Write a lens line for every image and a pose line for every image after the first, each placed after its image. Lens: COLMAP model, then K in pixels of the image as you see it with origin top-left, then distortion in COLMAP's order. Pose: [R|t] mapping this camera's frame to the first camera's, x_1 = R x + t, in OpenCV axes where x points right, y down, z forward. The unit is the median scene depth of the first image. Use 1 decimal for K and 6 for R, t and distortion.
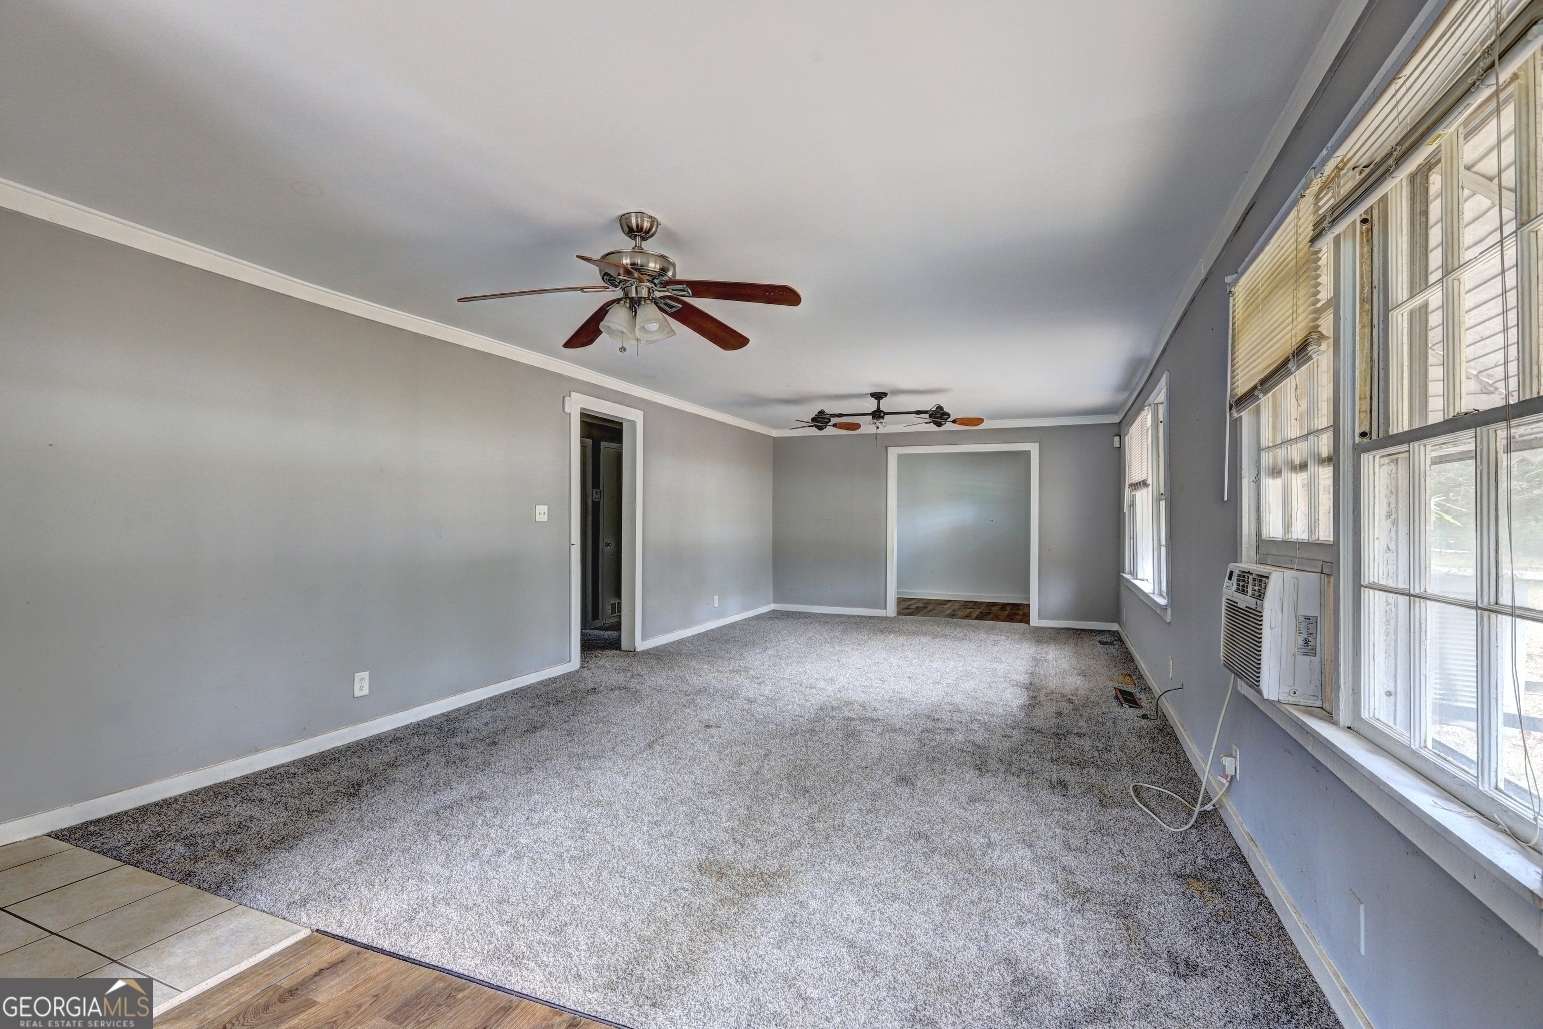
lens RADIAL K [[695.0, 0, 769.5], [0, 695.0, 525.2], [0, 0, 1]] dist [-0.002031, 0.000201]
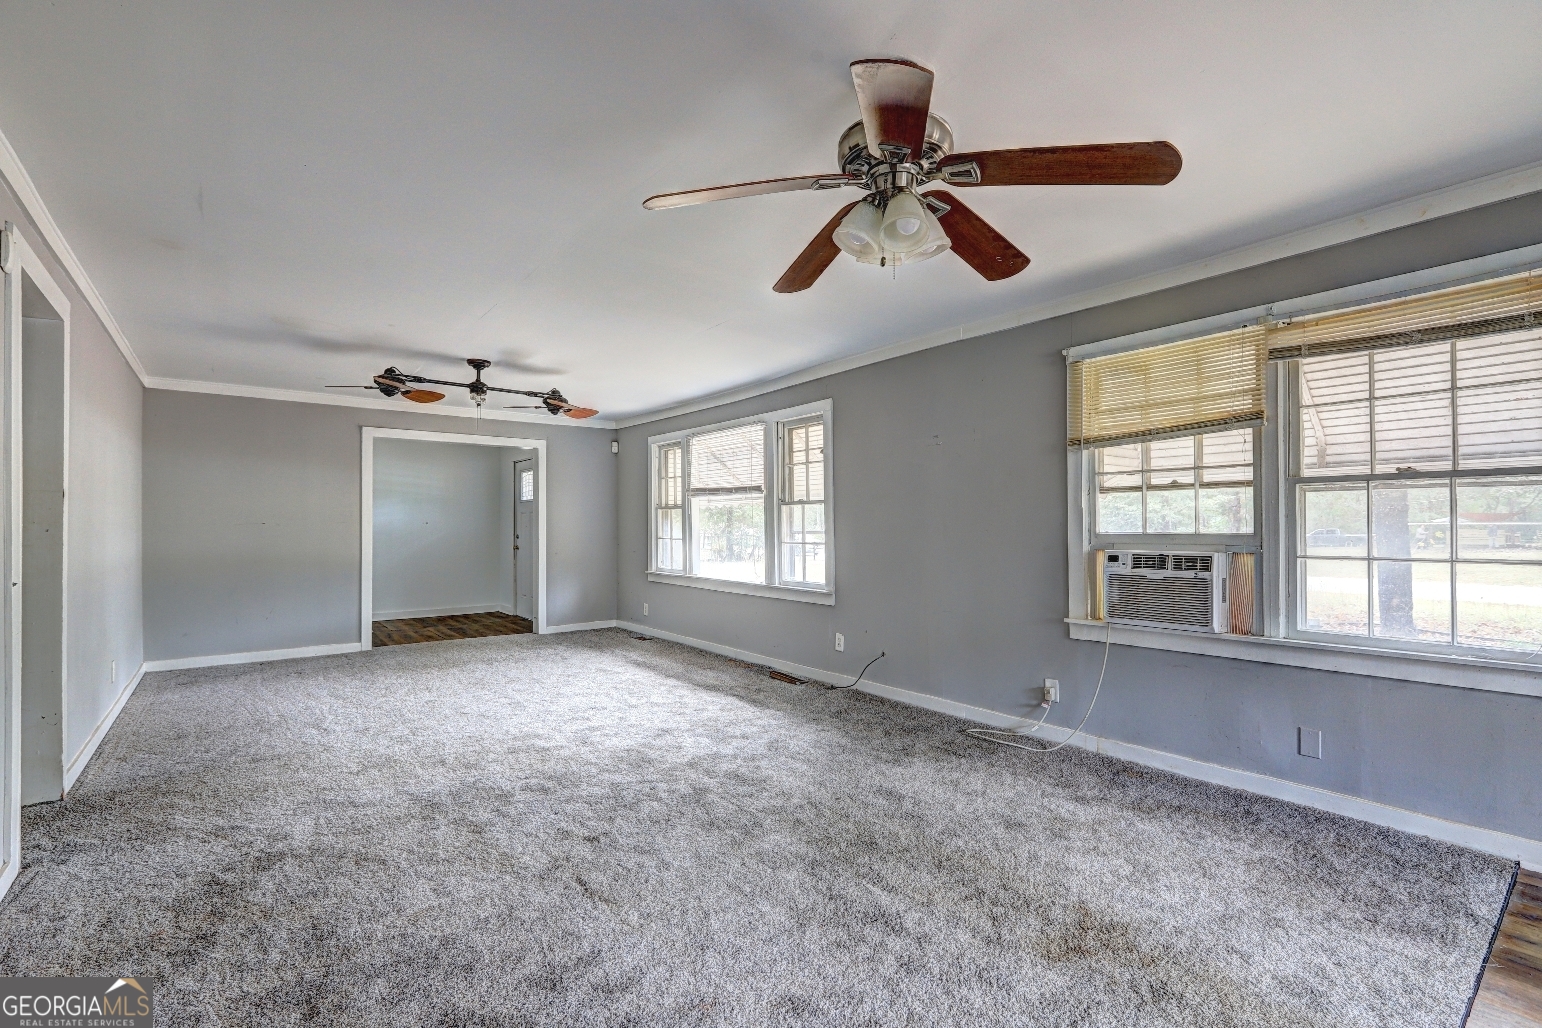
lens RADIAL K [[692.1, 0, 766.0], [0, 692.1, 517.6], [0, 0, 1]] dist [-0.000455, 0.000636]
pose [[0.502968, -0.000254, 0.864305, -0.363464], [0.012350, 0.999900, -0.006893, -0.004049], [-0.864217, 0.014141, 0.502921, 0.337665]]
